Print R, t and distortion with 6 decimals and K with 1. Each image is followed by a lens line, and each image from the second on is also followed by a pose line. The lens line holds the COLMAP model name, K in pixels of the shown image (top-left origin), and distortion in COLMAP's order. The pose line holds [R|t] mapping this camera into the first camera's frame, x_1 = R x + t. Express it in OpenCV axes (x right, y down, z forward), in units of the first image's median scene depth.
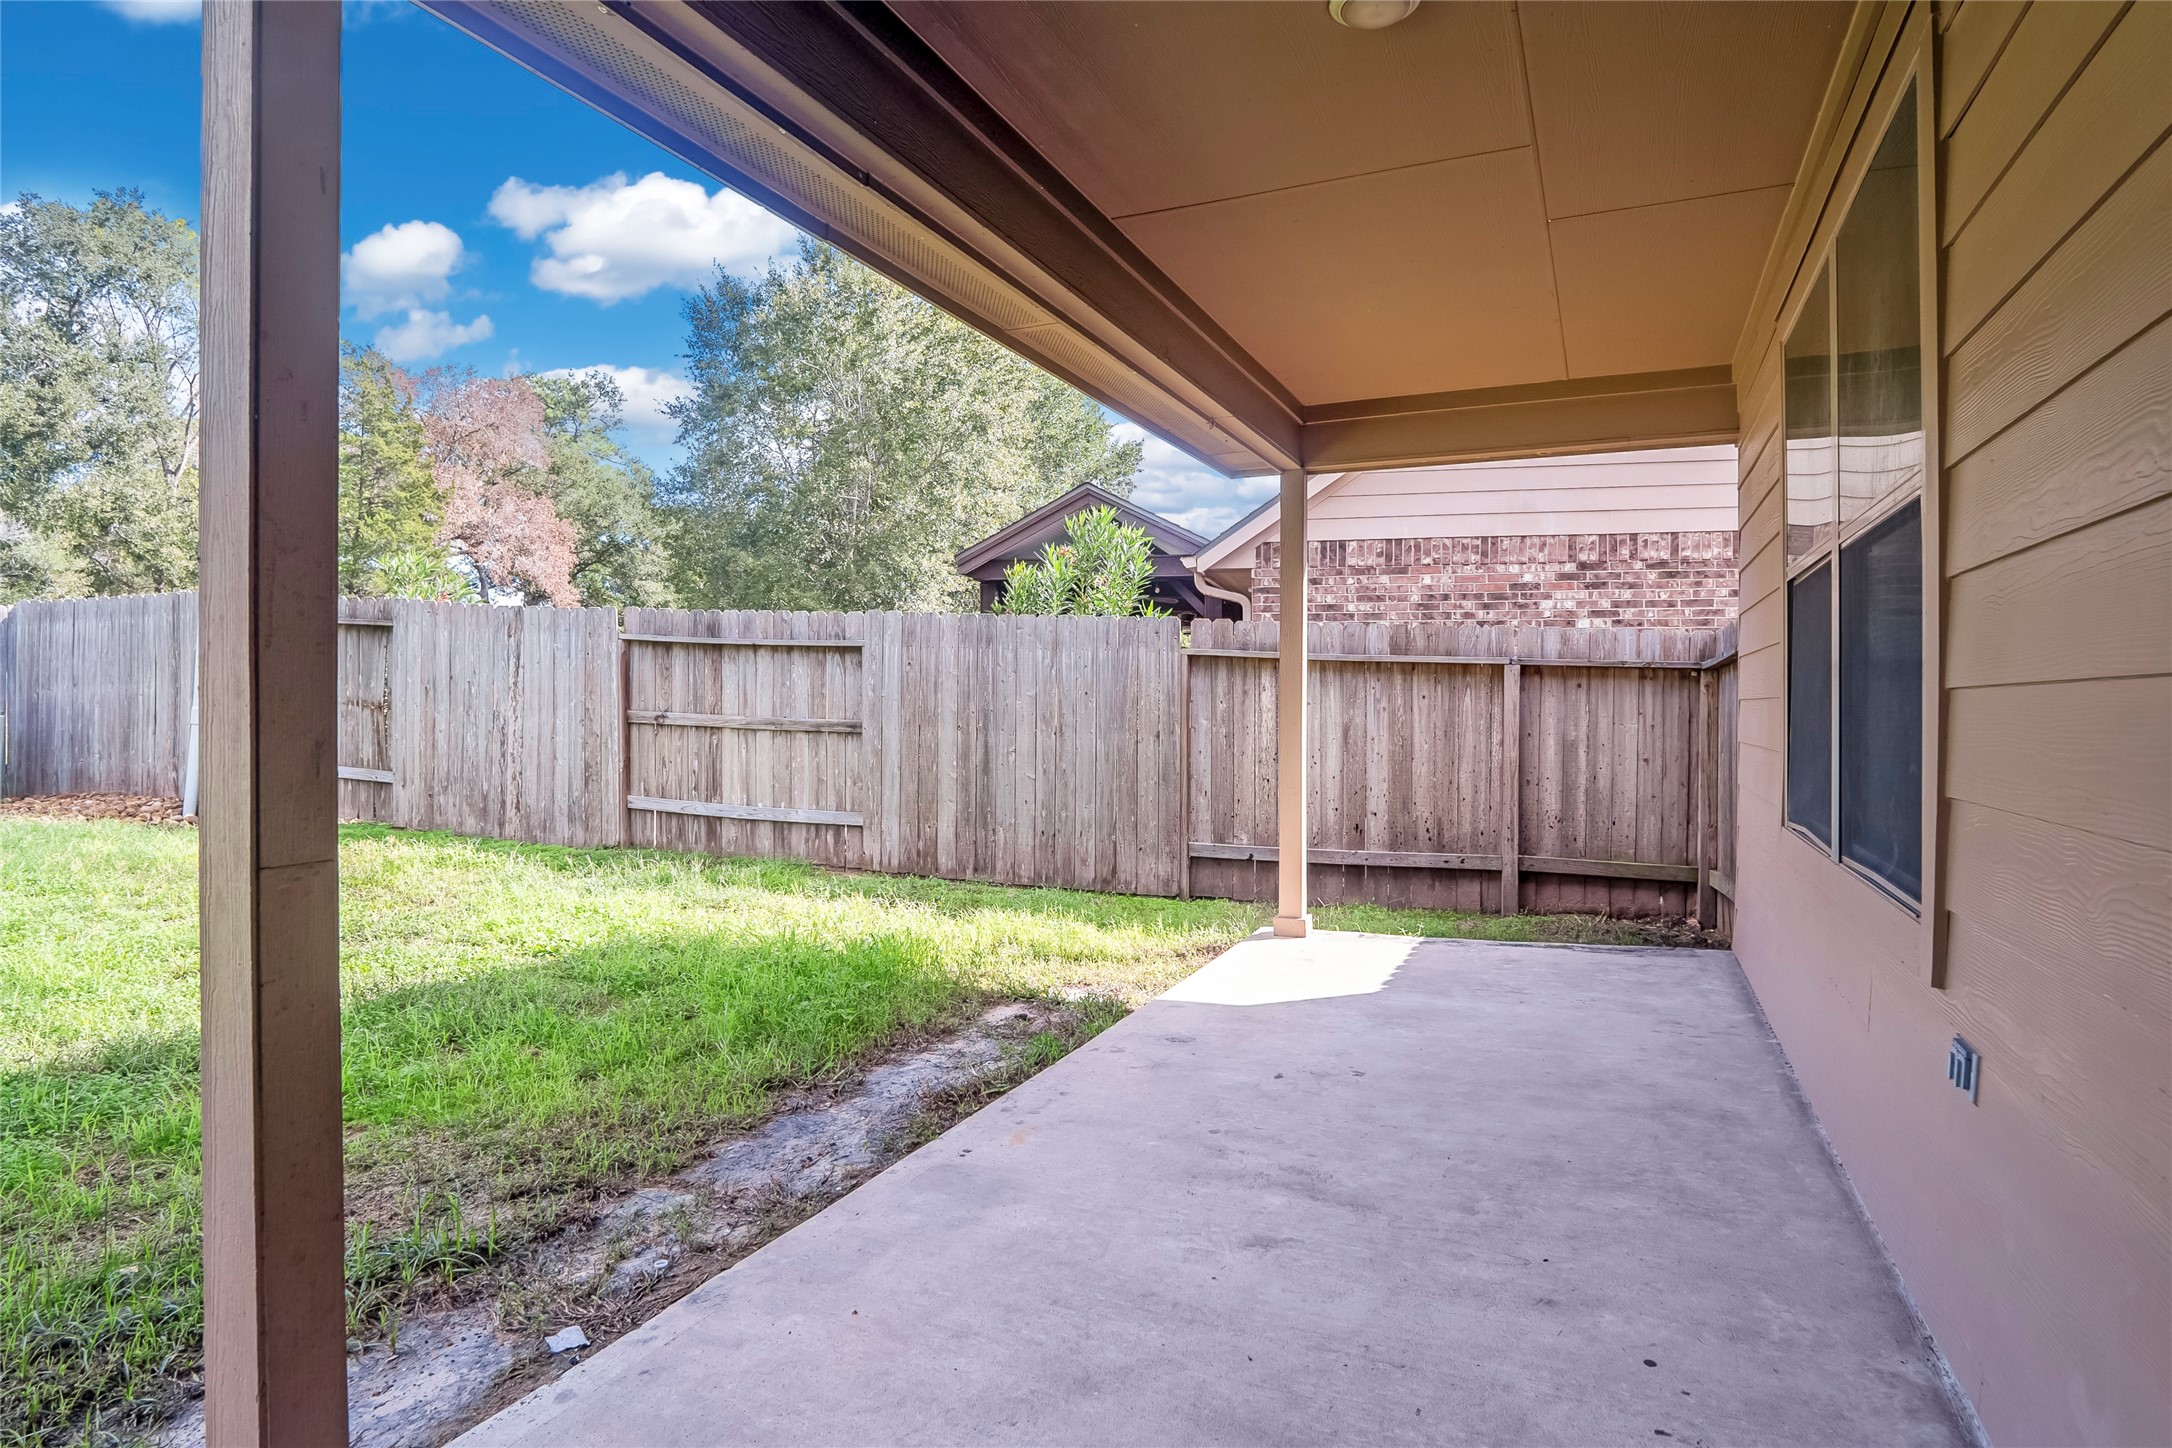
lens RADIAL K [[1174.8, 0, 1093.4], [0, 1174.8, 747.7], [0, 0, 1]] dist [-0.037538, 0.012499]
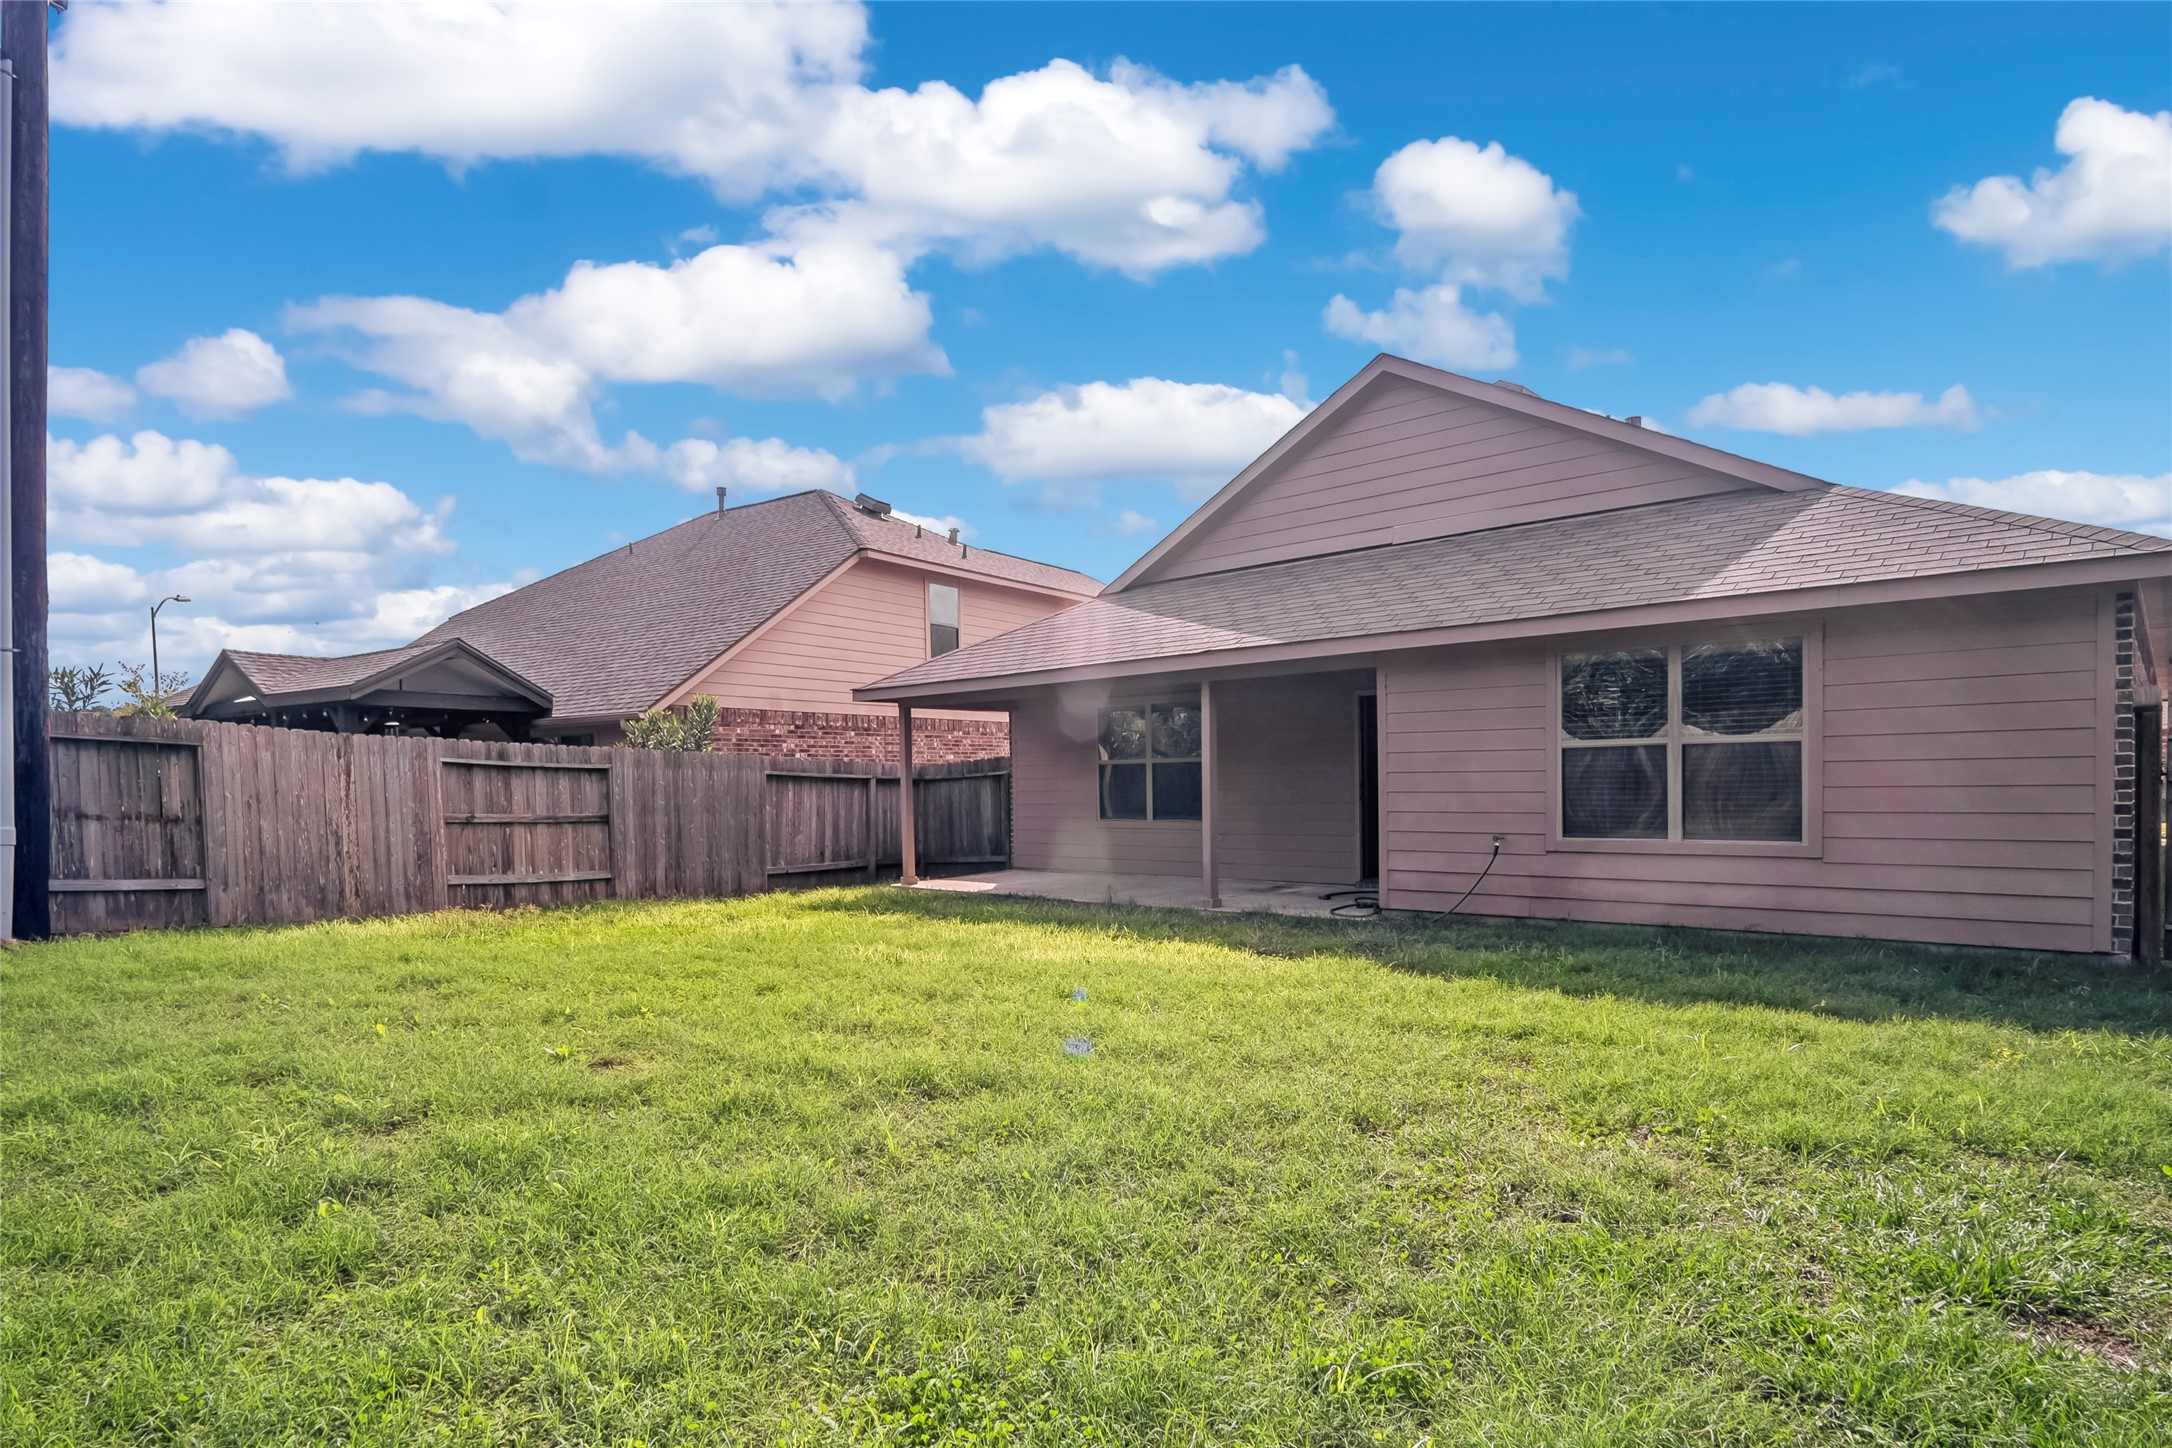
lens RADIAL K [[1193.1, 0, 1107.5], [0, 1193.1, 781.4], [0, 0, 1]] dist [-0.027652, 0.002794]
pose [[0.319707, -0.010316, 0.947460, -1.487693], [0.056878, 0.998346, -0.008322, -0.013888], [-0.945808, 0.056550, 0.319765, -0.188352]]
